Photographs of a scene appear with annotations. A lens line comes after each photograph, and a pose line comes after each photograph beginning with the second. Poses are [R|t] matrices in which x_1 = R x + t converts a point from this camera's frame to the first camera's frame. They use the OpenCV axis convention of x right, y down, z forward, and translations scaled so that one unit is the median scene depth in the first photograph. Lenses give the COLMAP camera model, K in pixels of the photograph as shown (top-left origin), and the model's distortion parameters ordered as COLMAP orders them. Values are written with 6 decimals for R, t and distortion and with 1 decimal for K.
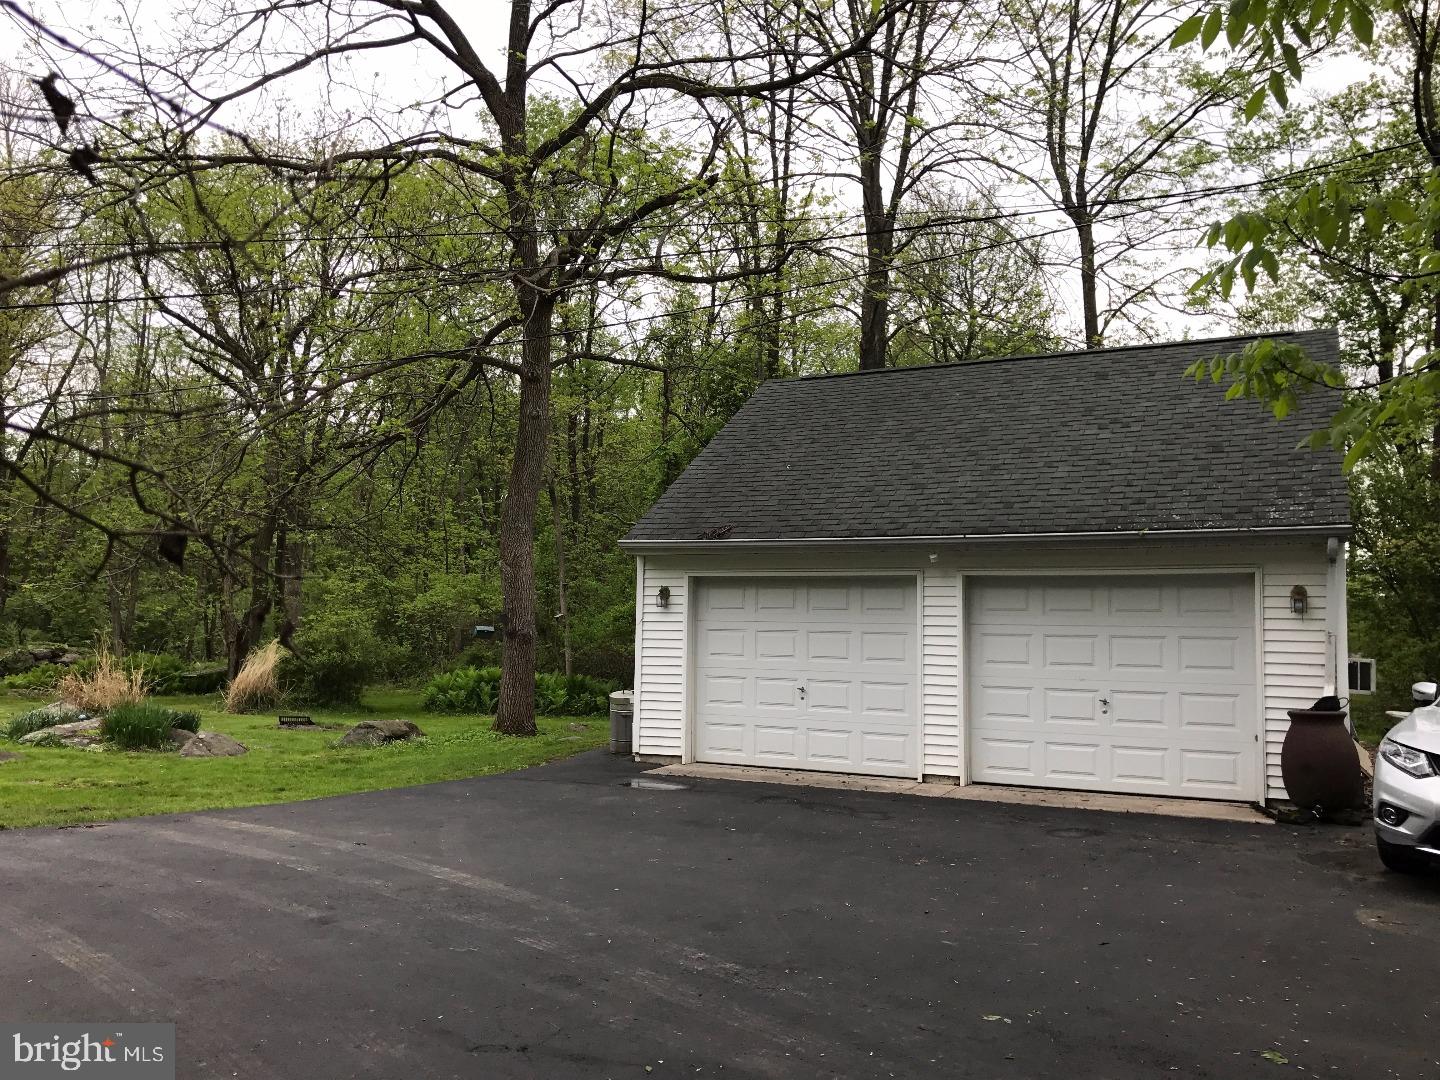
lens RADIAL K [[1196.2, 0, 720.1], [0, 1196.2, 539.9], [0, 0, 1]] dist [0.065979, 0.003180]
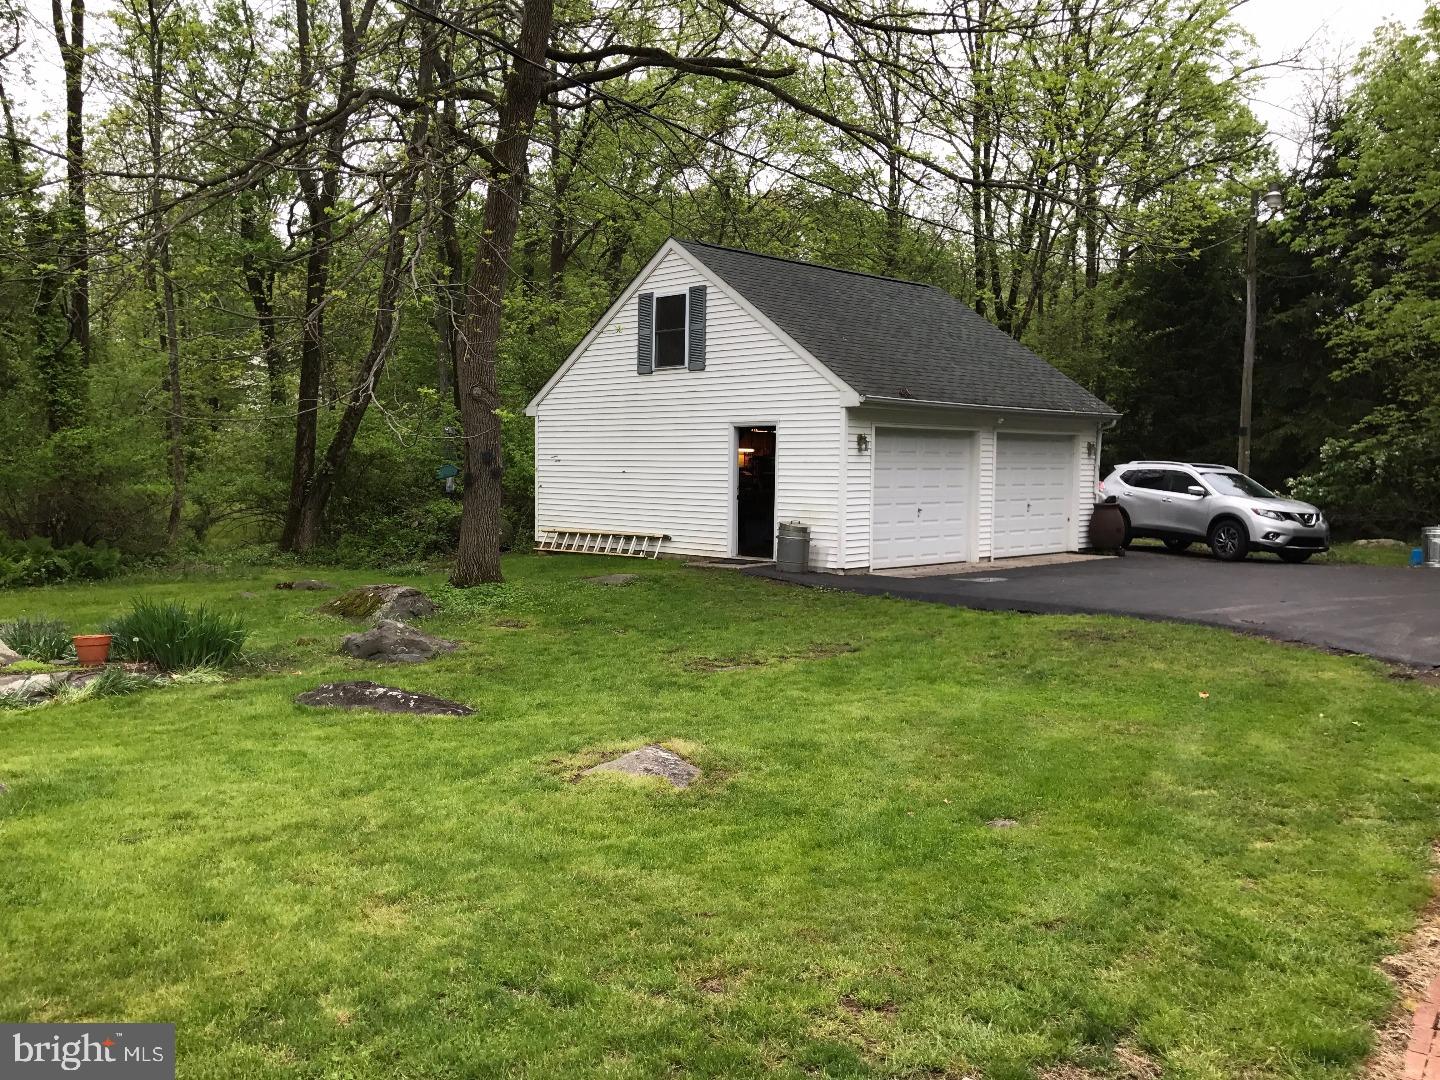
lens RADIAL K [[1196.2, 0, 719.9], [0, 1196.2, 540.1], [0, 0, 1]] dist [0.065979, 0.003180]
pose [[0.332367, -0.071061, 0.940469, -1.307058], [-0.068937, 0.992660, 0.099368, 0.036122], [-0.940627, -0.097860, 0.325029, 0.748185]]
